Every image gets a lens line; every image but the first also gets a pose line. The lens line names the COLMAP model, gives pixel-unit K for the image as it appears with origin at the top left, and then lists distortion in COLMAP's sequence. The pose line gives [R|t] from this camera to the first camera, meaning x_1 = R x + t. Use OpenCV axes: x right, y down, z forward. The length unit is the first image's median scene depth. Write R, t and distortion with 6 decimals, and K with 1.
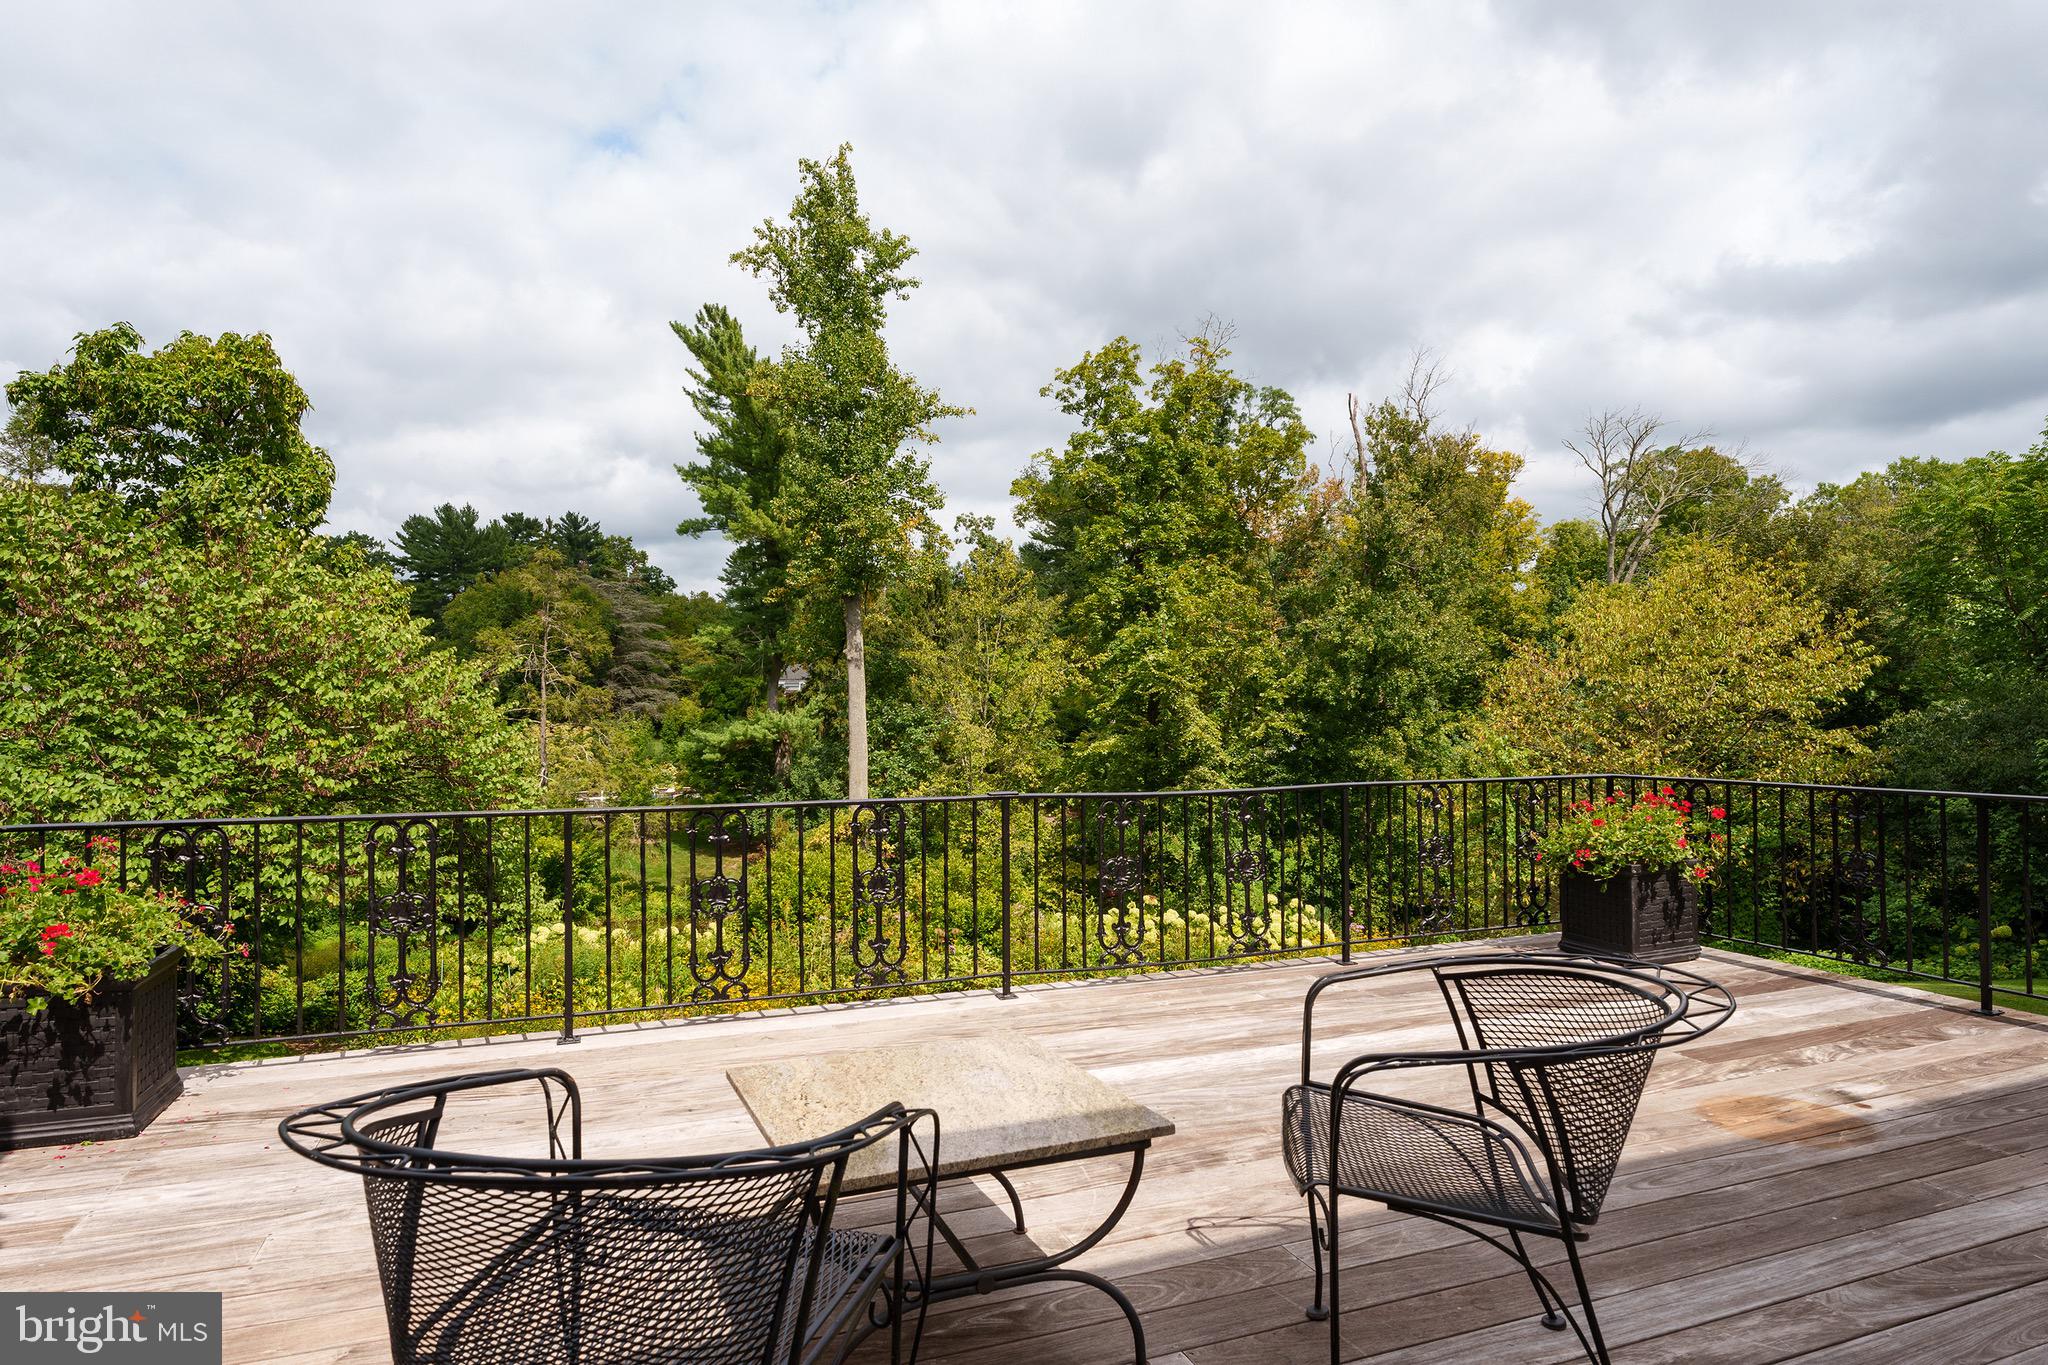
lens RADIAL K [[1147.5, 0, 1020.7], [0, 1147.5, 700.8], [0, 0, 1]] dist [-0.012078, -0.001524]
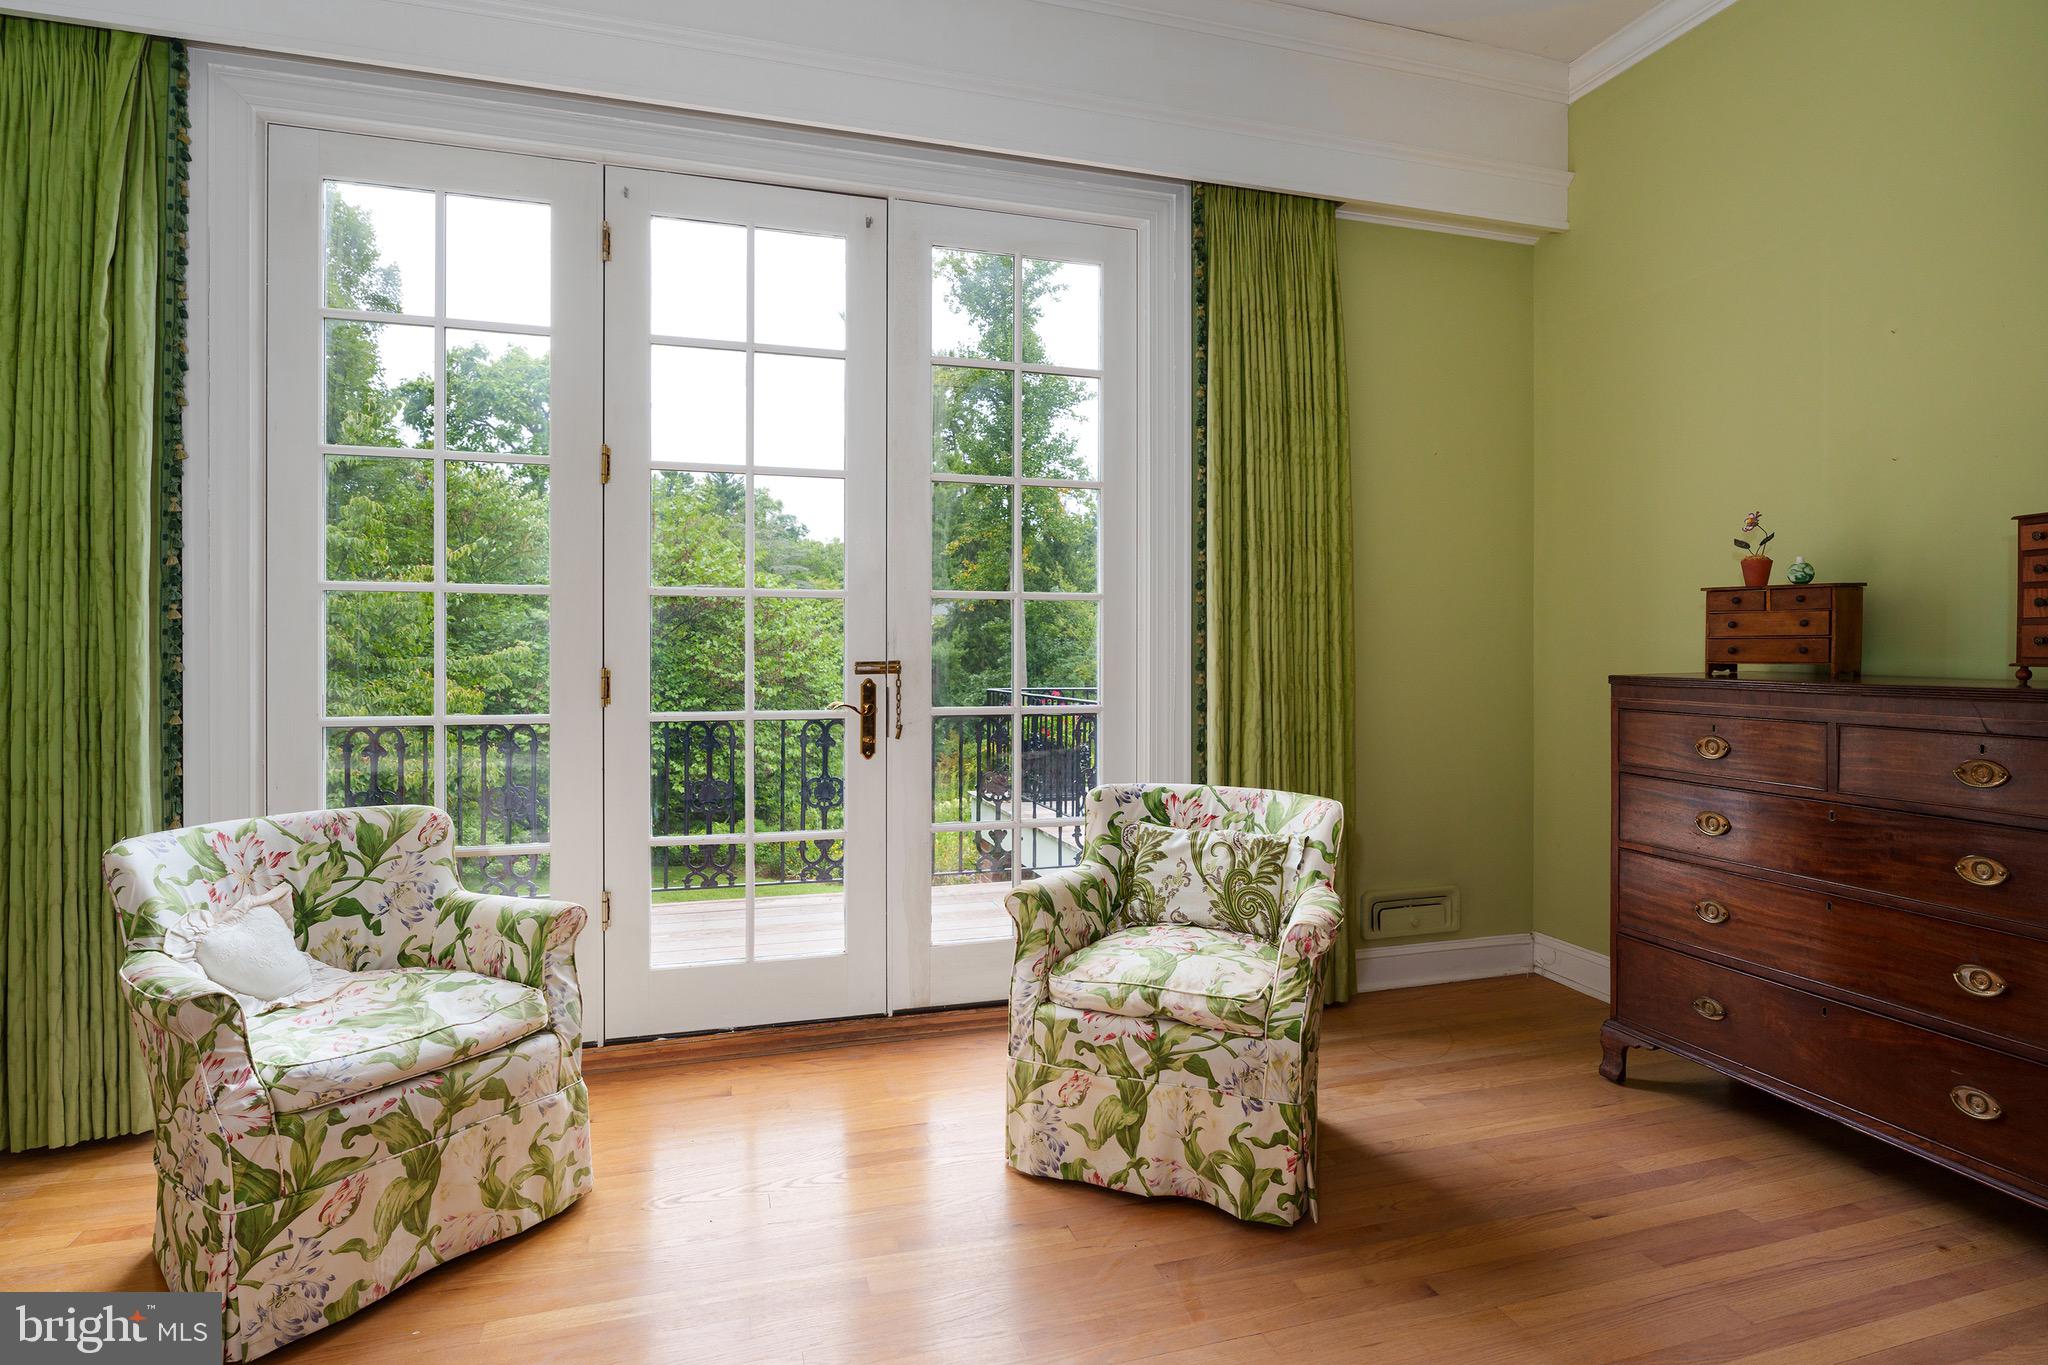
lens RADIAL K [[1065.6, 0, 1029.5], [0, 1065.6, 656.3], [0, 0, 1]] dist [-0.011676, 0.000585]
pose [[0.997580, 0.008650, -0.068995, -0.051629], [-0.007326, 0.999785, 0.019414, -0.000343], [0.069148, -0.018862, 0.997428, -0.121835]]
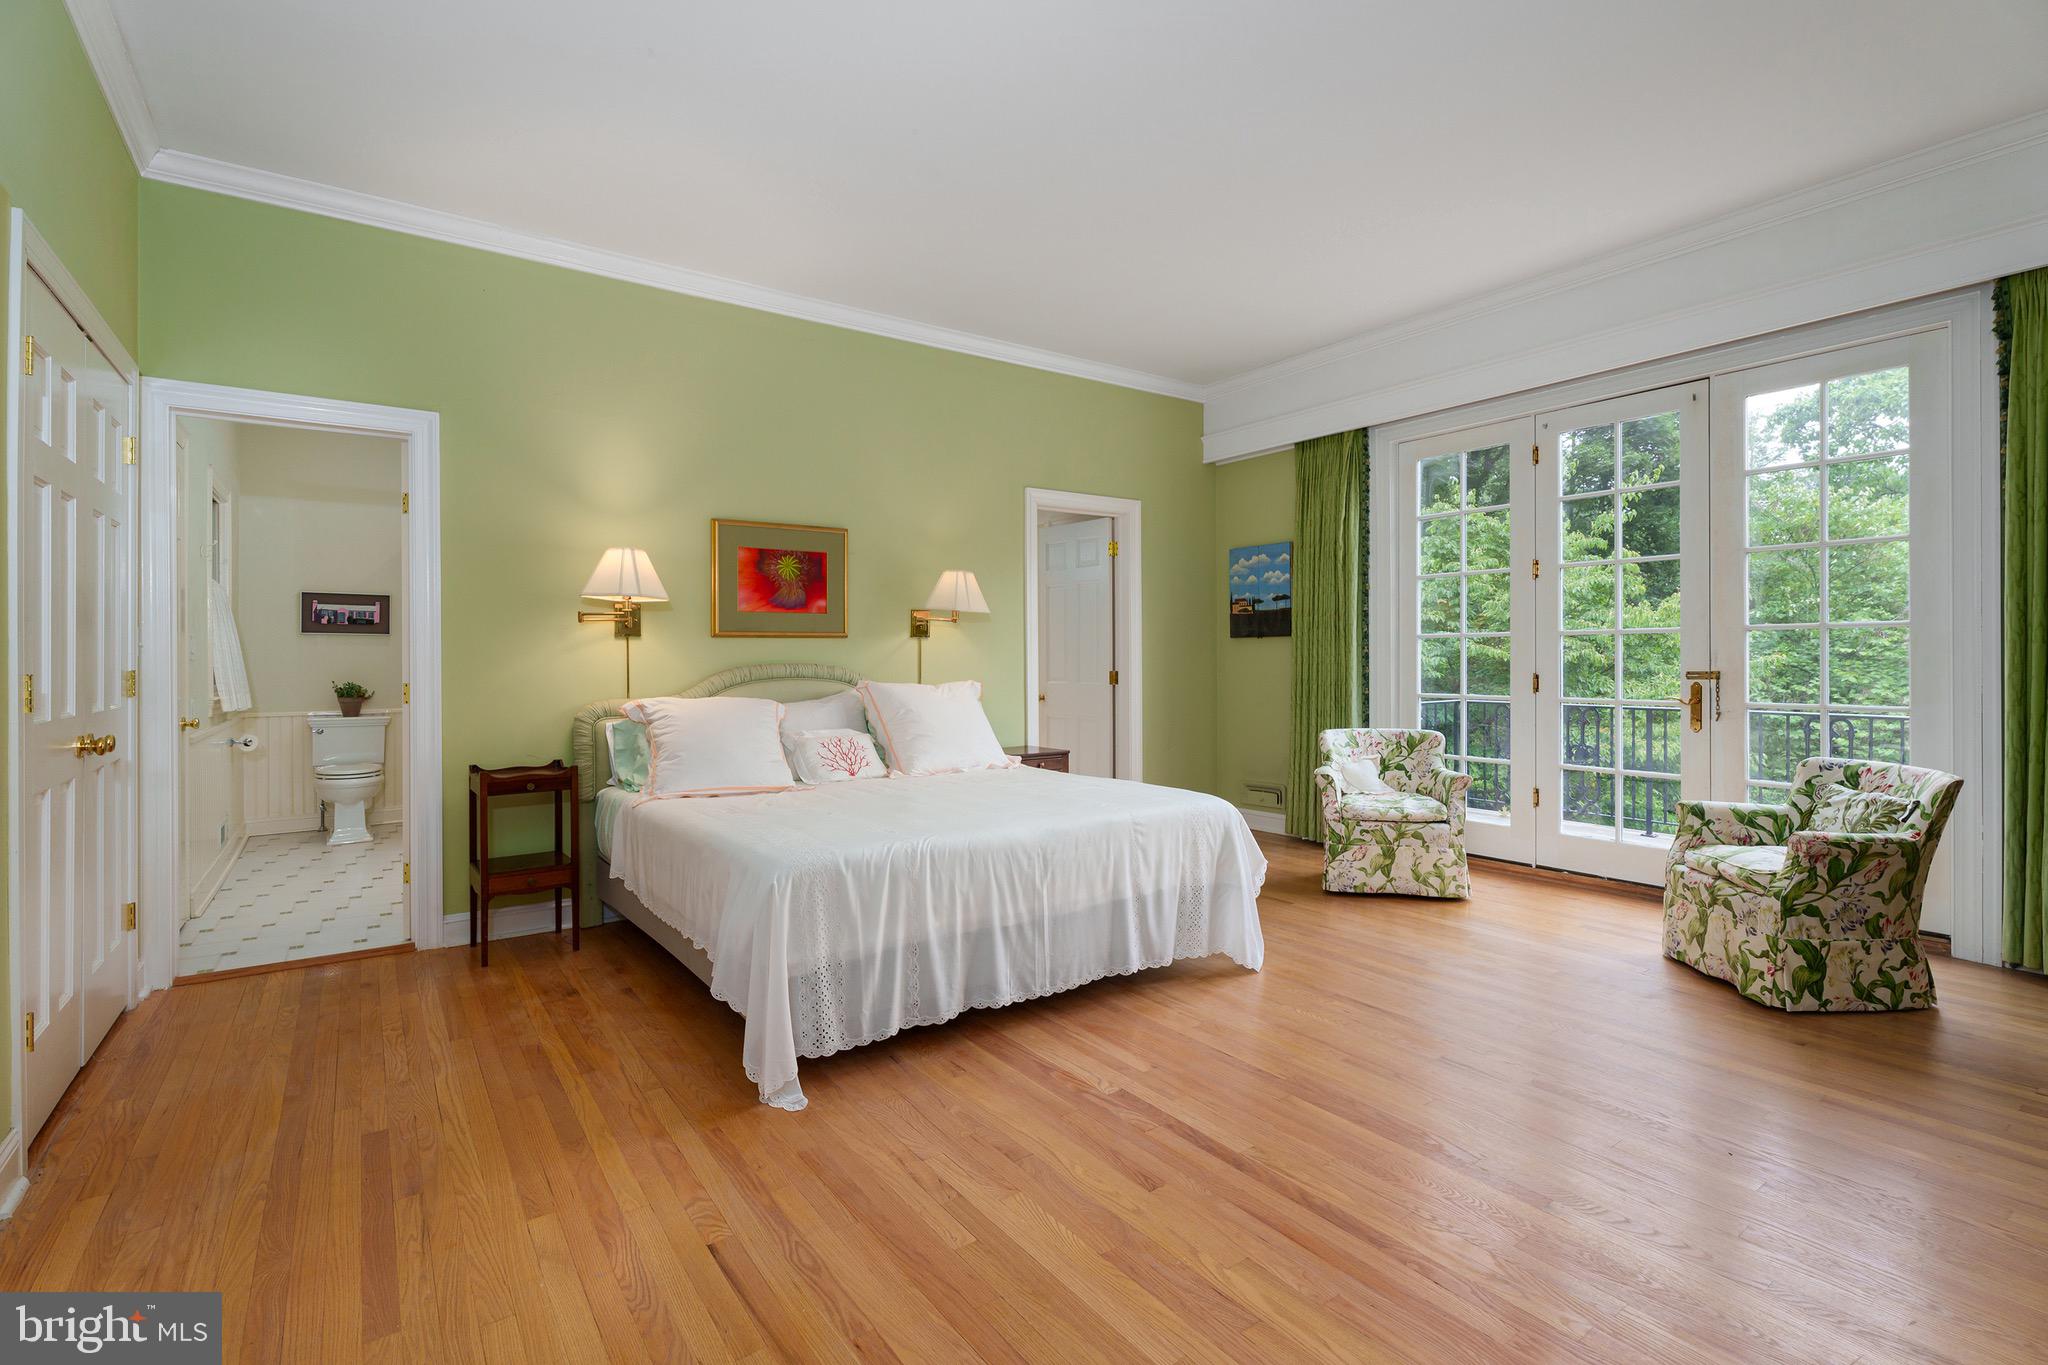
lens RADIAL K [[919.8, 0, 1026.1], [0, 919.8, 665.9], [0, 0, 1]] dist [-0.001243, -0.000088]
pose [[0.254290, 0.012859, -0.967043, 0.848148], [0.015296, 0.999733, 0.017316, -0.023781], [0.967007, -0.019195, 0.254025, -0.474495]]
